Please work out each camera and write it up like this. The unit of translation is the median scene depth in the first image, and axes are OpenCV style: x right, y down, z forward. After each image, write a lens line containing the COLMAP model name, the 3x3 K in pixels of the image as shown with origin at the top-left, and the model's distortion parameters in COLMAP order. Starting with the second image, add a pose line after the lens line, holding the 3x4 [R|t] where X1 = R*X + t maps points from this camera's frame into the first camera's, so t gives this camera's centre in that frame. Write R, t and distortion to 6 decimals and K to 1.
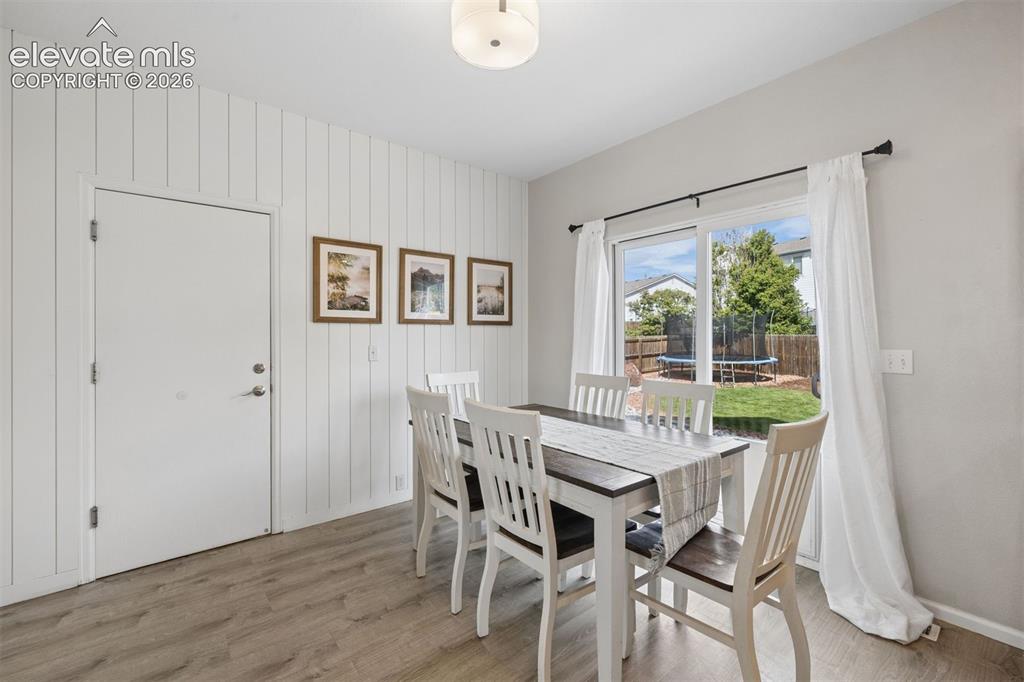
lens RADIAL K [[430.7, 0, 509.8], [0, 430.7, 335.2], [0, 0, 1]] dist [0.001086, 0.000572]
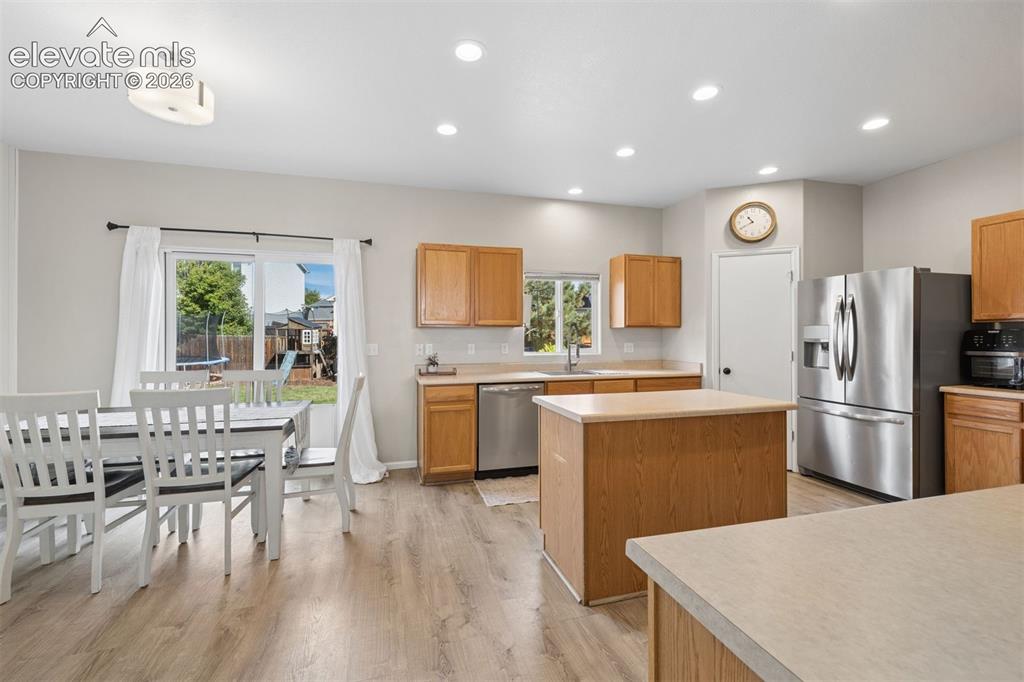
lens RADIAL K [[430.7, 0, 508.8], [0, 430.7, 336.3], [0, 0, 1]] dist [0.001086, 0.000572]
pose [[0.390485, -0.000346, 0.920609, -0.431567], [-0.000247, 1.000000, 0.000480, 0.000605], [-0.920609, -0.000415, 0.390485, -0.225366]]
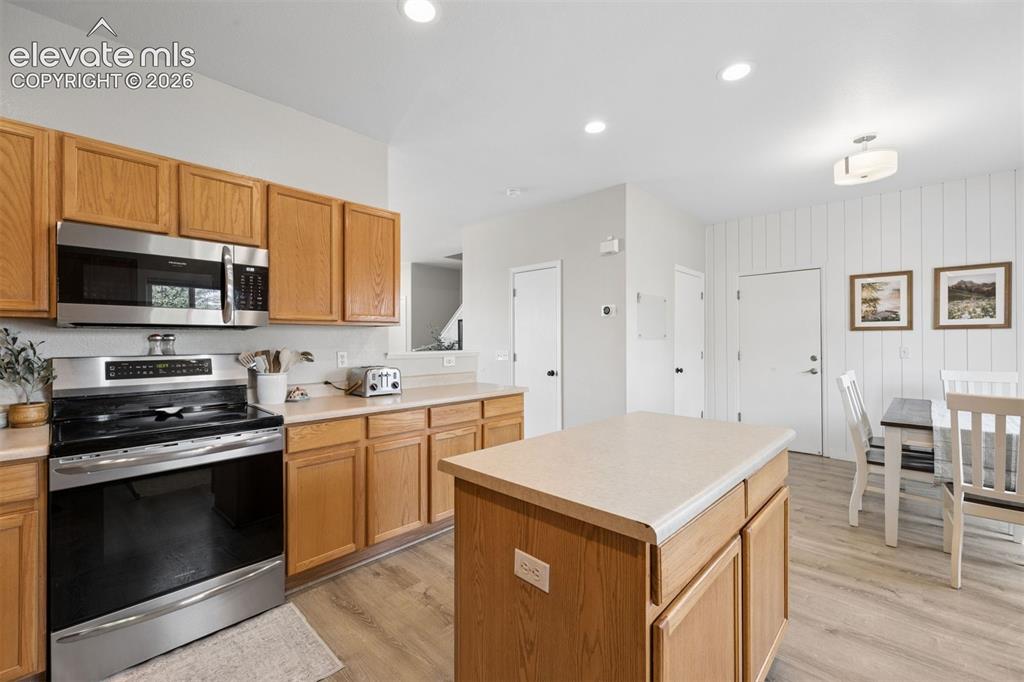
lens RADIAL K [[430.7, 0, 511.3], [0, 430.7, 339.7], [0, 0, 1]] dist [0.001086, 0.000572]
pose [[0.136401, -0.001264, -0.990653, 0.802701], [0.003463, 0.999994, -0.000799, -0.000738], [0.990648, -0.003322, 0.136405, -0.370126]]
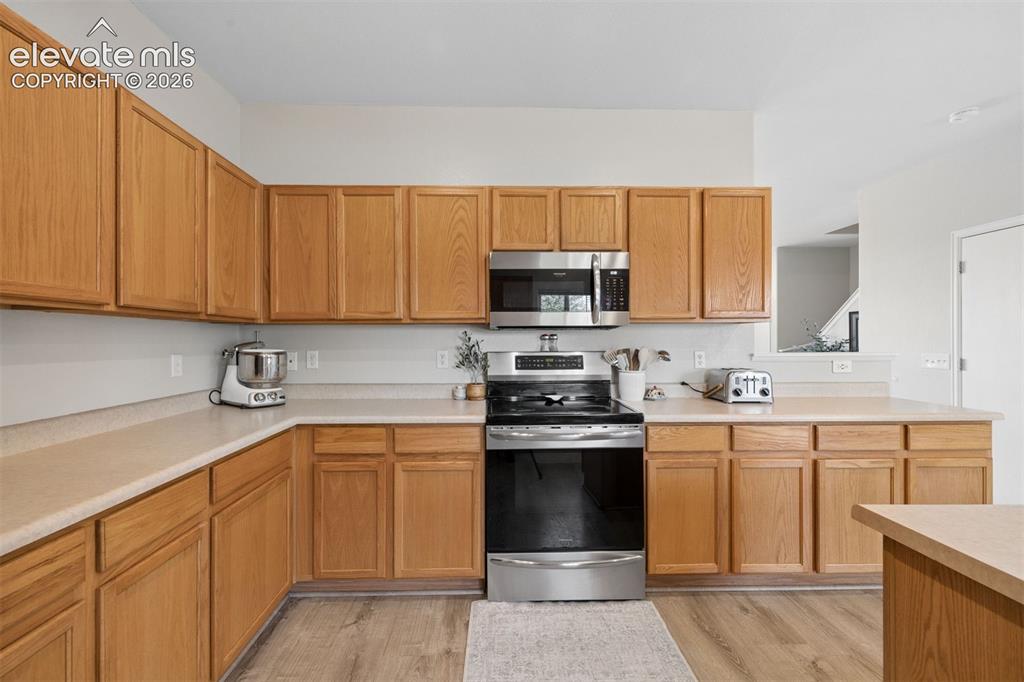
lens RADIAL K [[430.7, 0, 499.7], [0, 430.7, 338.9], [0, 0, 1]] dist [0.001086, 0.000572]
pose [[-0.605410, 0.000252, -0.795914, 0.768958], [0.003761, 0.999990, -0.002544, -0.001016], [0.795905, -0.004534, -0.605404, -0.397660]]
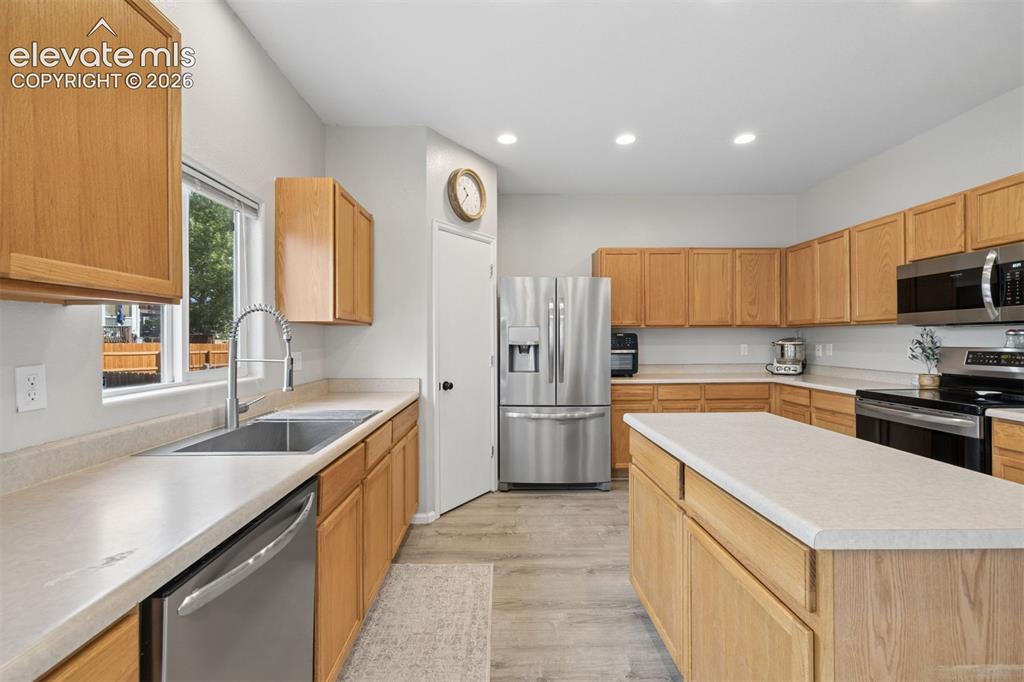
lens RADIAL K [[430.7, 0, 503.8], [0, 430.7, 344.8], [0, 0, 1]] dist [0.001086, 0.000572]
pose [[-0.788305, -0.003627, 0.615274, 0.315234], [0.003690, 0.999937, 0.010622, 0.004137], [-0.615274, 0.010644, -0.788242, 0.346149]]
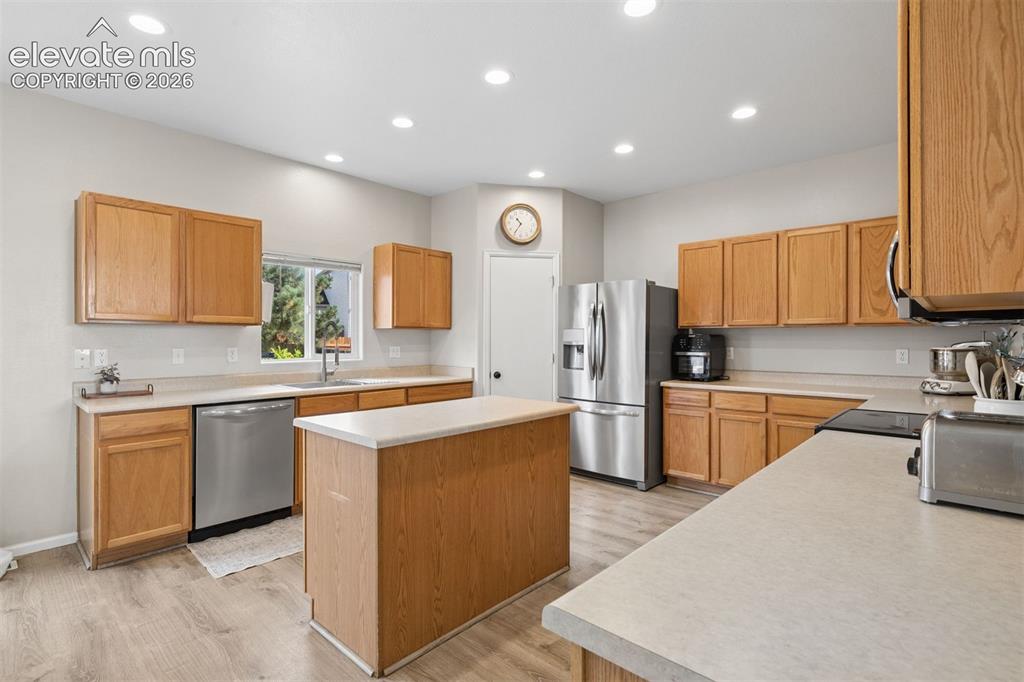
lens RADIAL K [[487.9, 0, 506.1], [0, 487.9, 341.4], [0, 0, 1]] dist [-0.004566, 0.001619]
pose [[-0.143038, -0.005921, 0.989699, -0.388308], [-0.004365, 0.999976, 0.005352, 0.000034], [-0.989708, -0.003555, -0.143061, -0.147342]]
